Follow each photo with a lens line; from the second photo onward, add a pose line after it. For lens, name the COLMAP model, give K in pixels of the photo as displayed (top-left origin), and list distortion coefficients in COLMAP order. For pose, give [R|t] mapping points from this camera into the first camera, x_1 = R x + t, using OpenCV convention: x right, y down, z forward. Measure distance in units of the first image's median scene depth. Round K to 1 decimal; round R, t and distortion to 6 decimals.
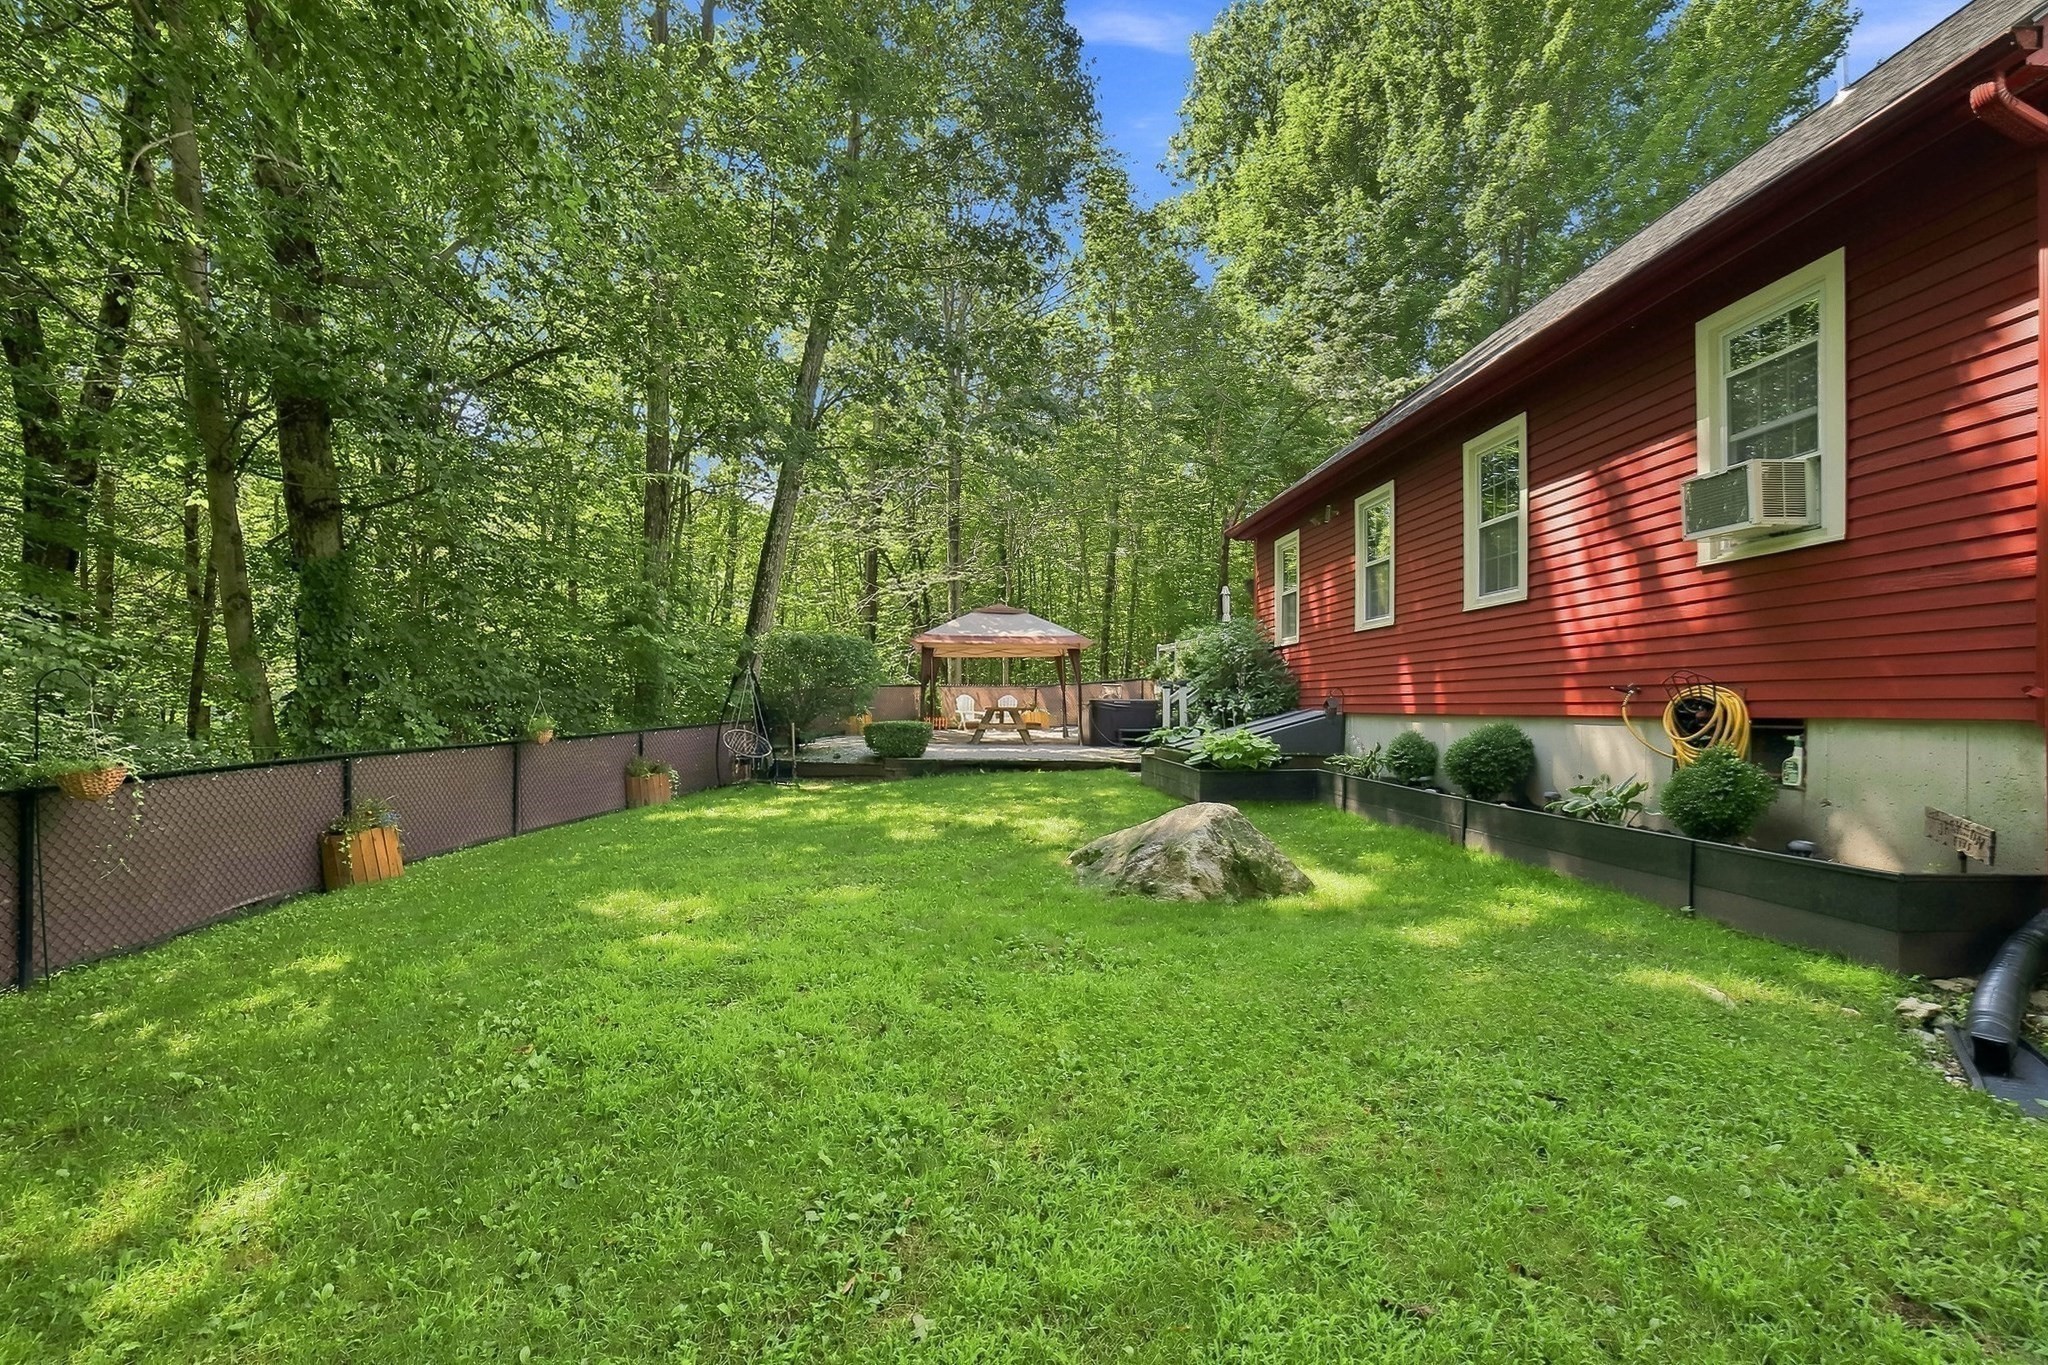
lens RADIAL K [[876.4, 0, 1024.0], [0, 876.4, 682.5], [0, 0, 1]] dist [-0.066943, 0.000123]
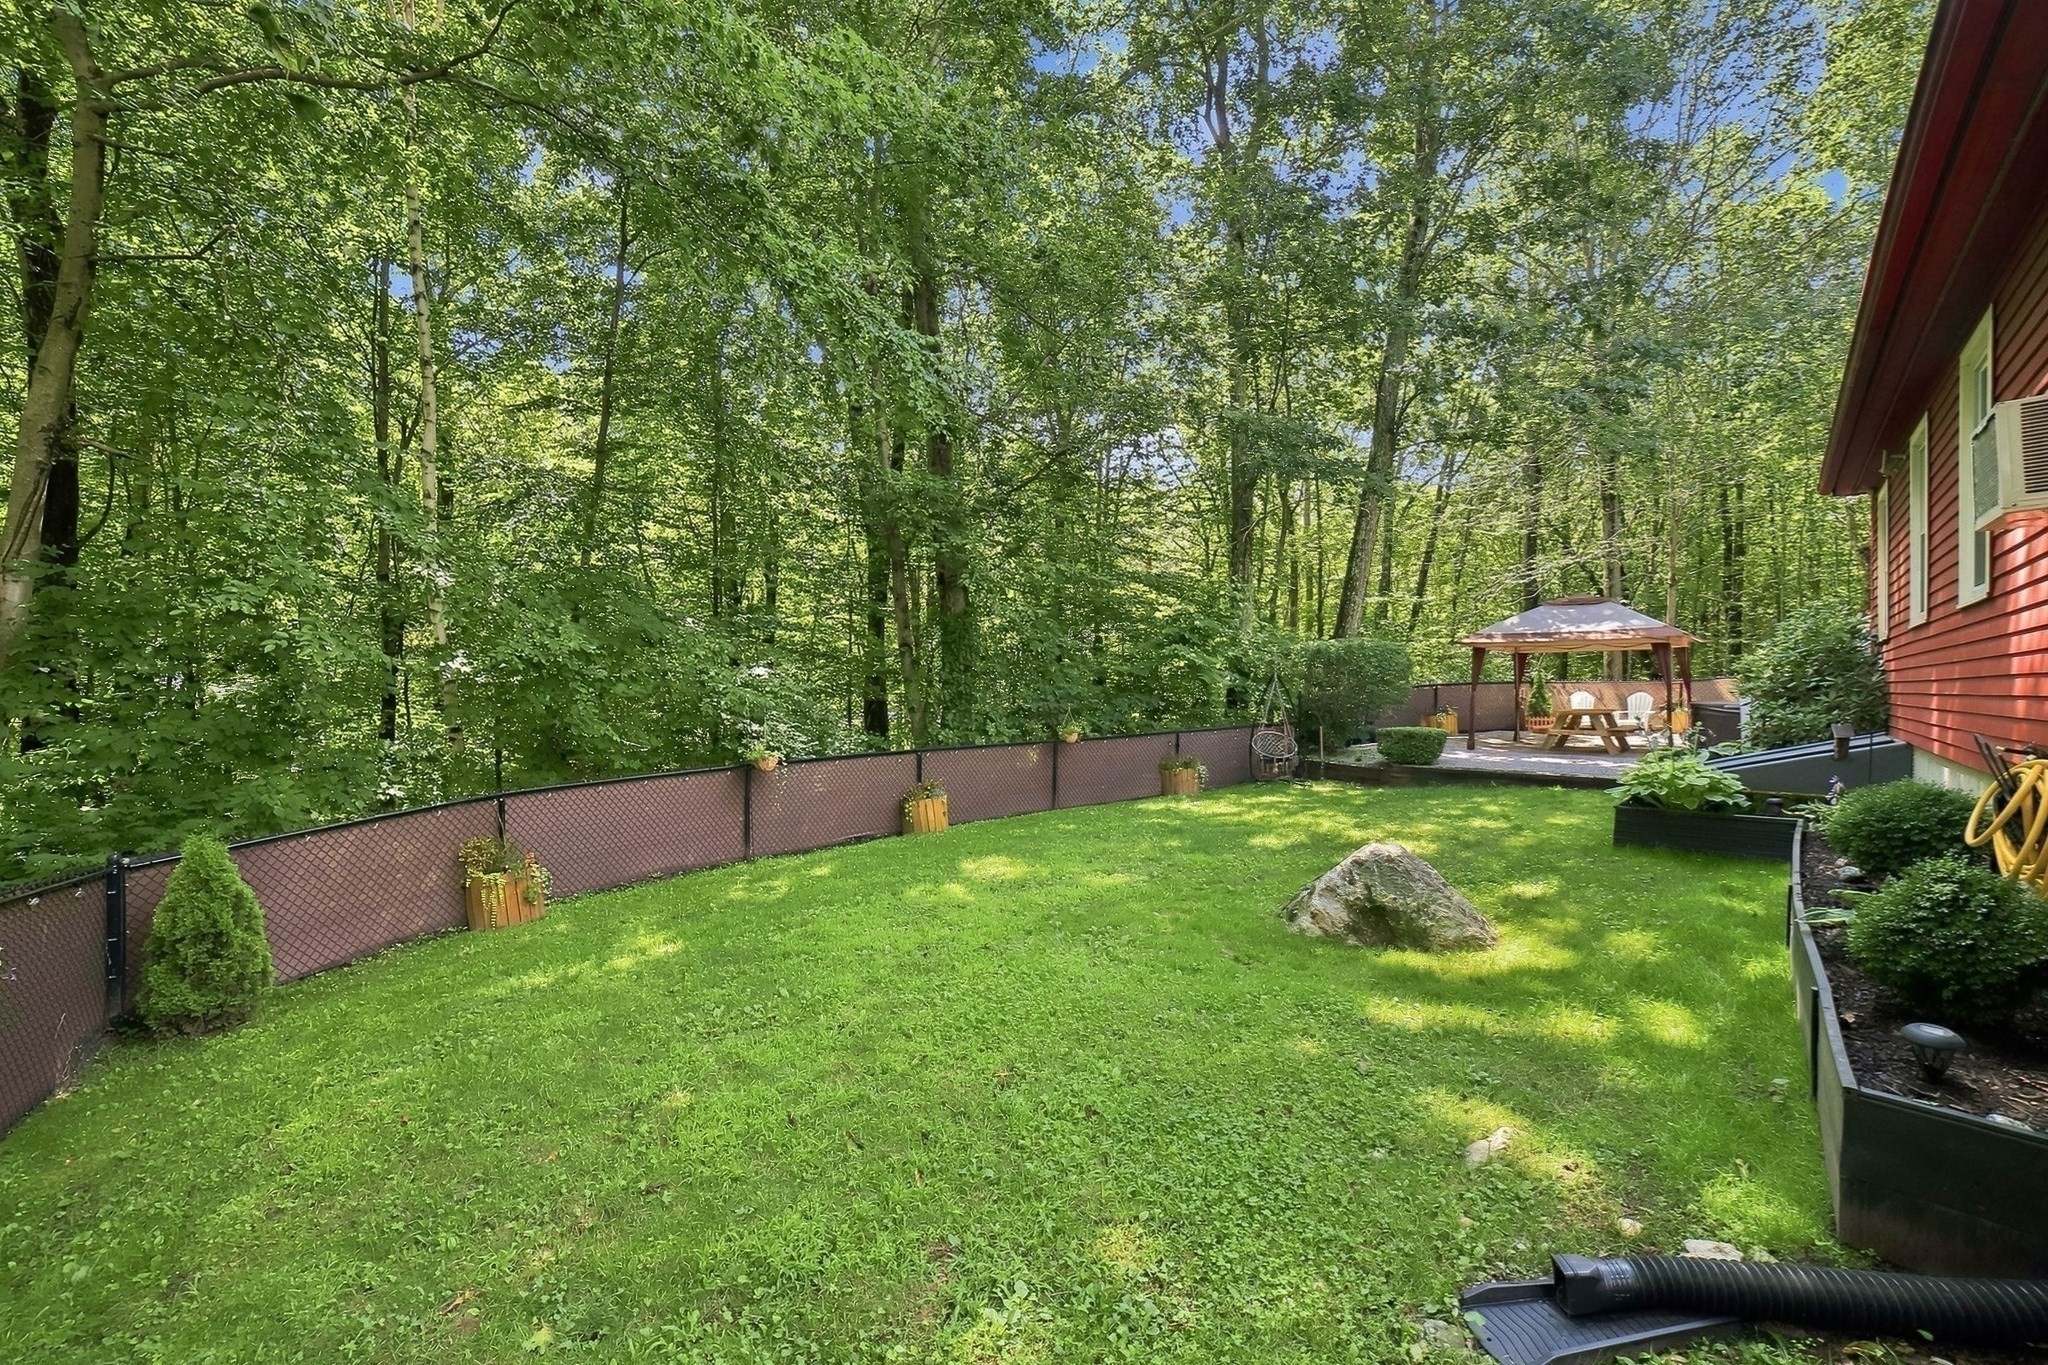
lens RADIAL K [[876.4, 0, 1024.0], [0, 876.4, 682.5], [0, 0, 1]] dist [-0.066943, 0.000123]
pose [[0.679303, -0.008034, -0.733814, 0.393768], [0.024517, 0.999630, 0.011751, -0.041949], [0.733449, -0.025974, 0.679248, 0.016270]]
